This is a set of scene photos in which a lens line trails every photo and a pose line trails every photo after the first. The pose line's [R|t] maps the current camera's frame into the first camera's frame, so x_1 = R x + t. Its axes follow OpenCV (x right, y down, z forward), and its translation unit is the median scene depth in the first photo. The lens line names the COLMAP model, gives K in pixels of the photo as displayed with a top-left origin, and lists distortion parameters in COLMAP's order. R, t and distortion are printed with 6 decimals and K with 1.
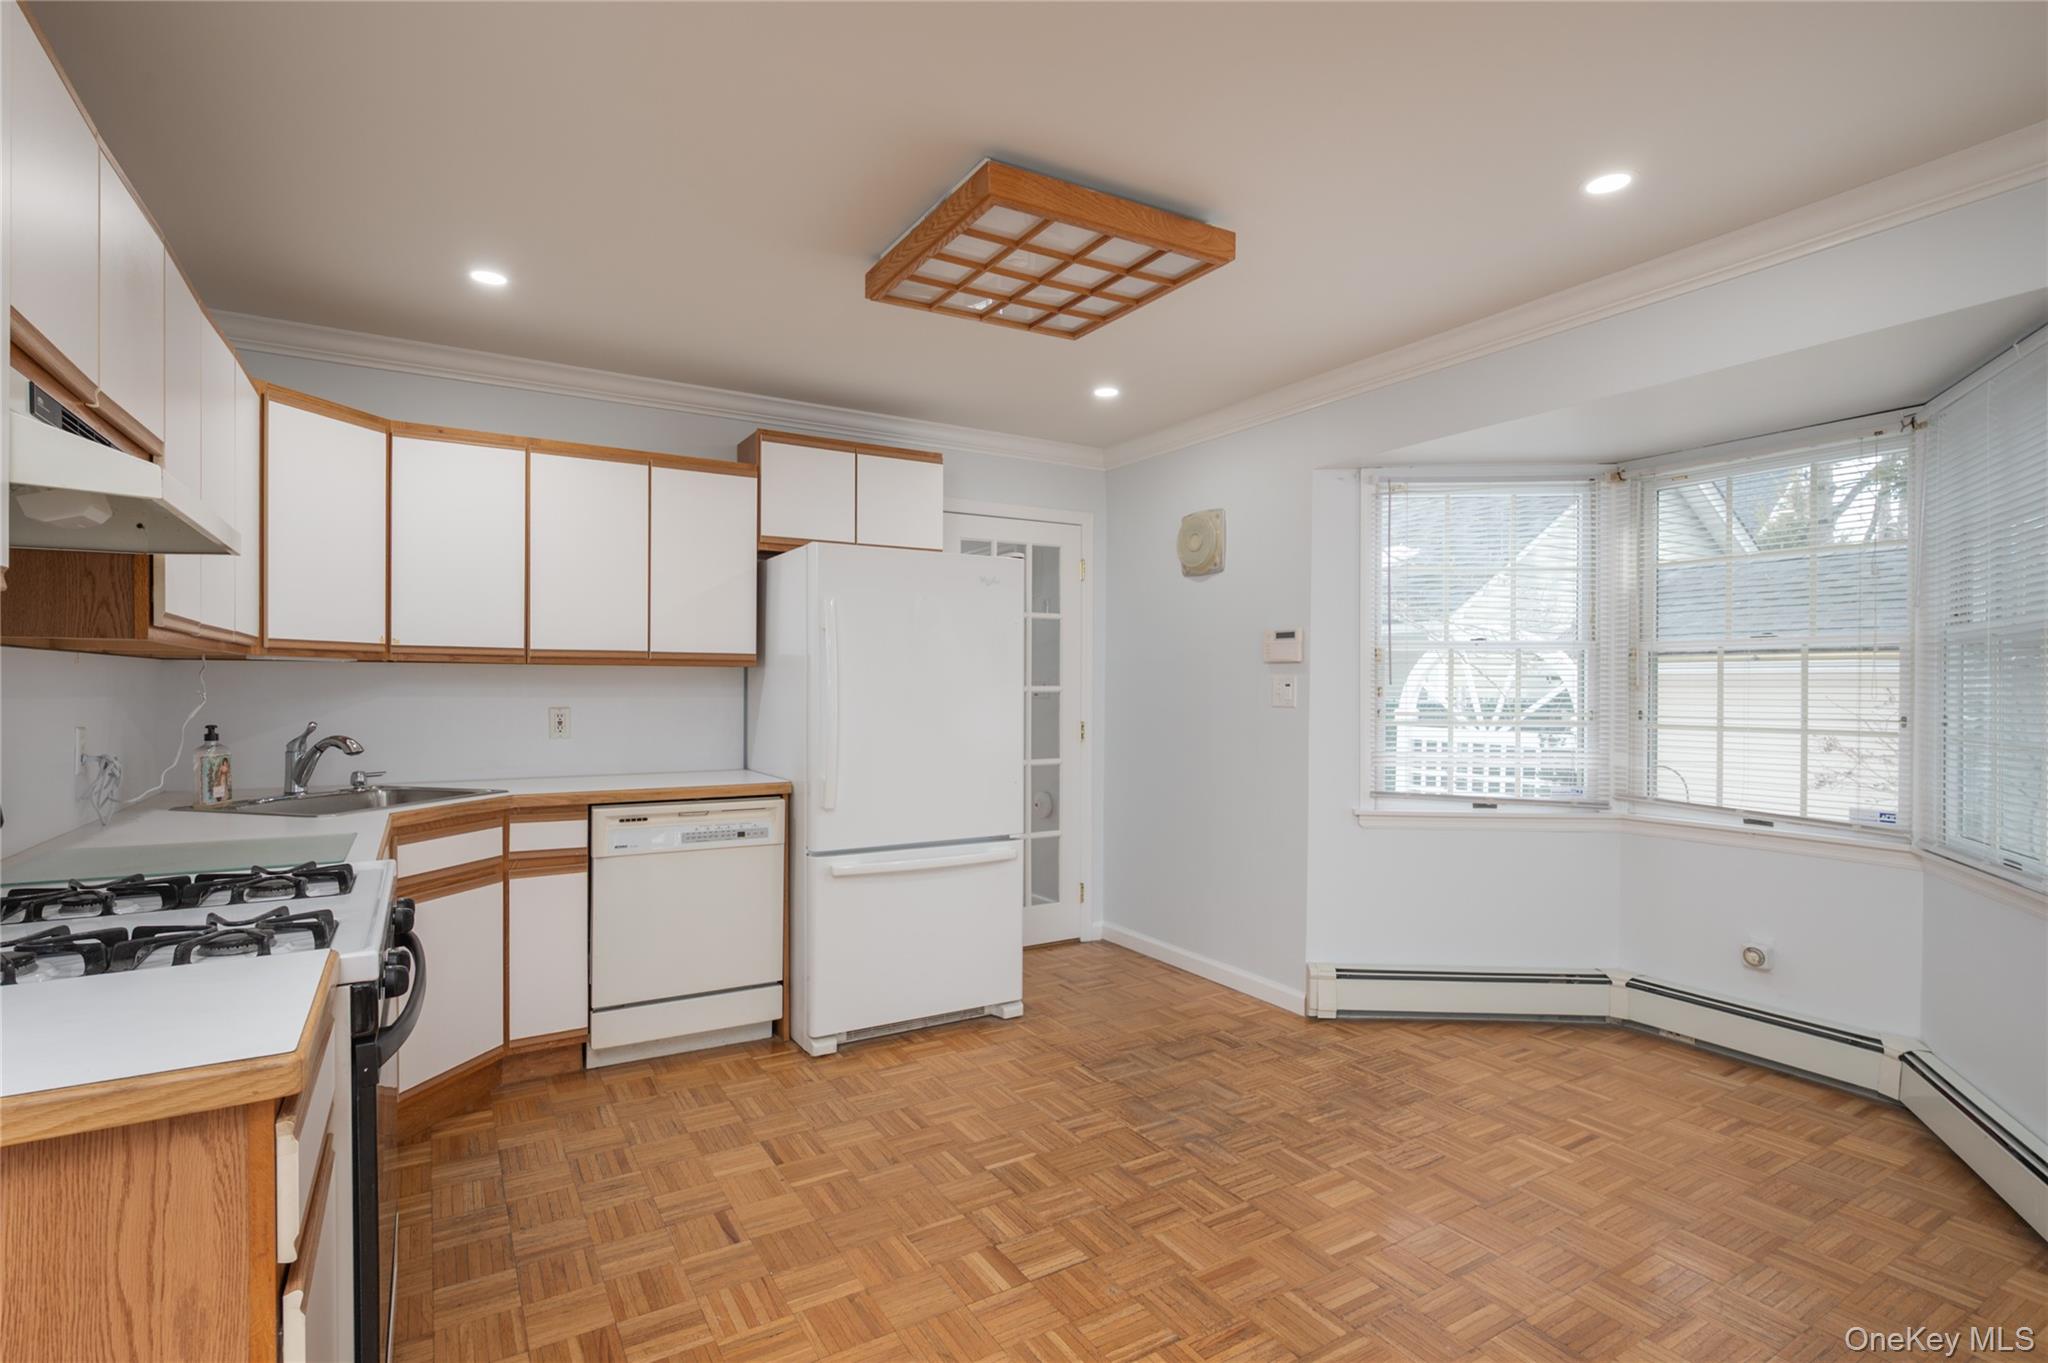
lens RADIAL K [[991.2, 0, 1036.3], [0, 991.2, 684.0], [0, 0, 1]] dist [-0.000778, -0.000107]
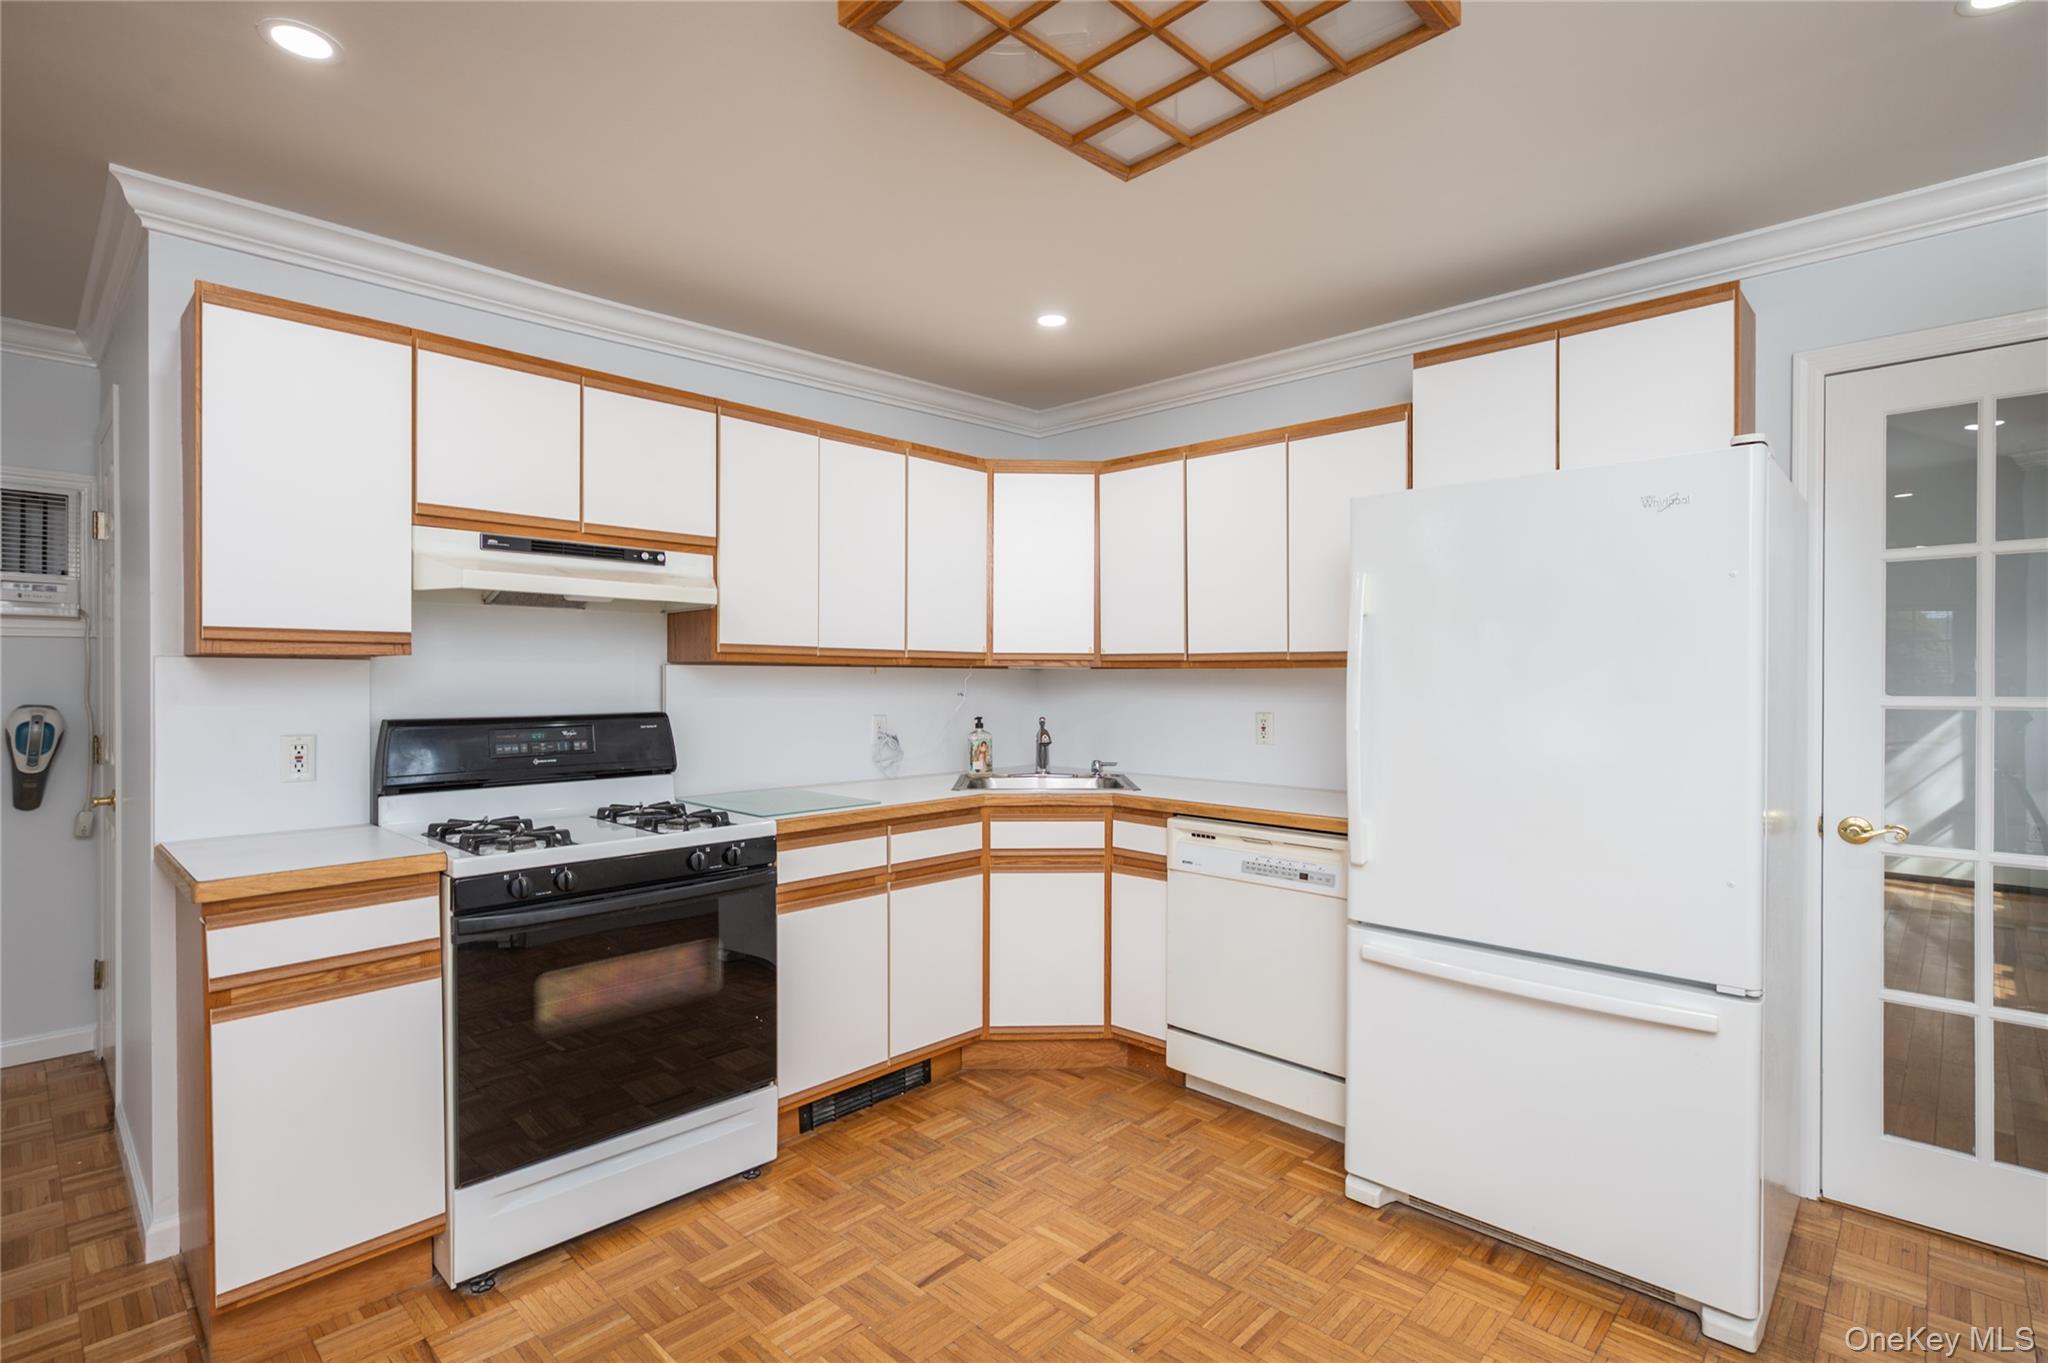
lens RADIAL K [[991.2, 0, 1026.0], [0, 991.2, 679.9], [0, 0, 1]] dist [-0.000778, -0.000107]
pose [[0.253936, -0.002662, -0.967217, 0.421457], [-0.002542, 0.999991, -0.003420, -0.004426], [0.967218, 0.003327, 0.253927, 0.573600]]
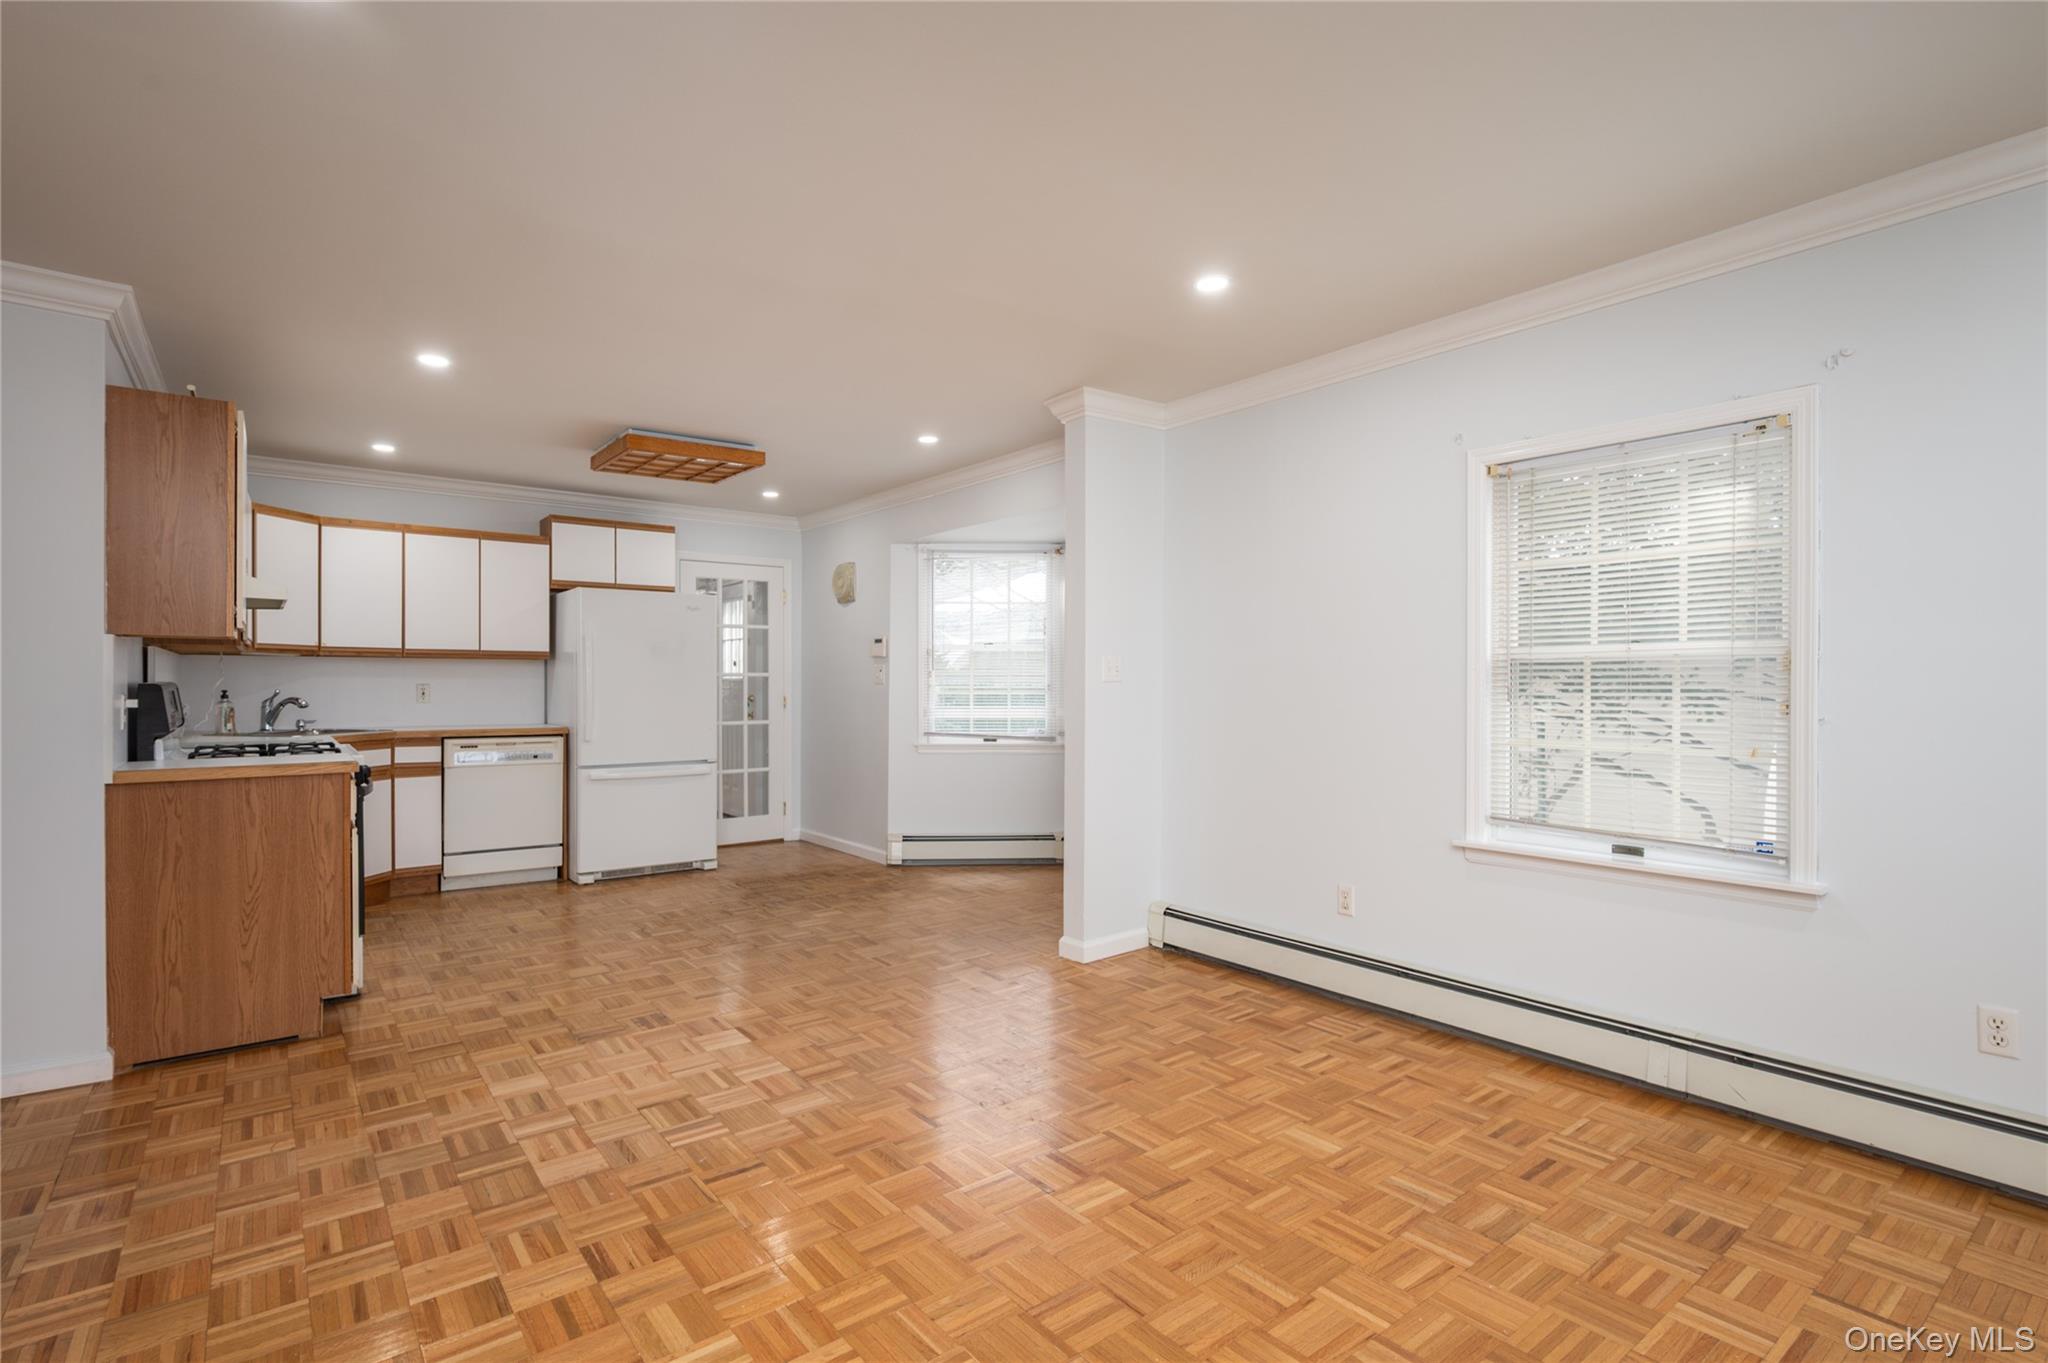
lens RADIAL K [[991.2, 0, 1027.3], [0, 991.2, 684.8], [0, 0, 1]] dist [-0.000778, -0.000107]
pose [[0.994212, -0.001957, 0.107414, 0.363549], [0.001524, 0.999990, 0.004119, 0.021323], [-0.107421, -0.003932, 0.994206, -0.796041]]
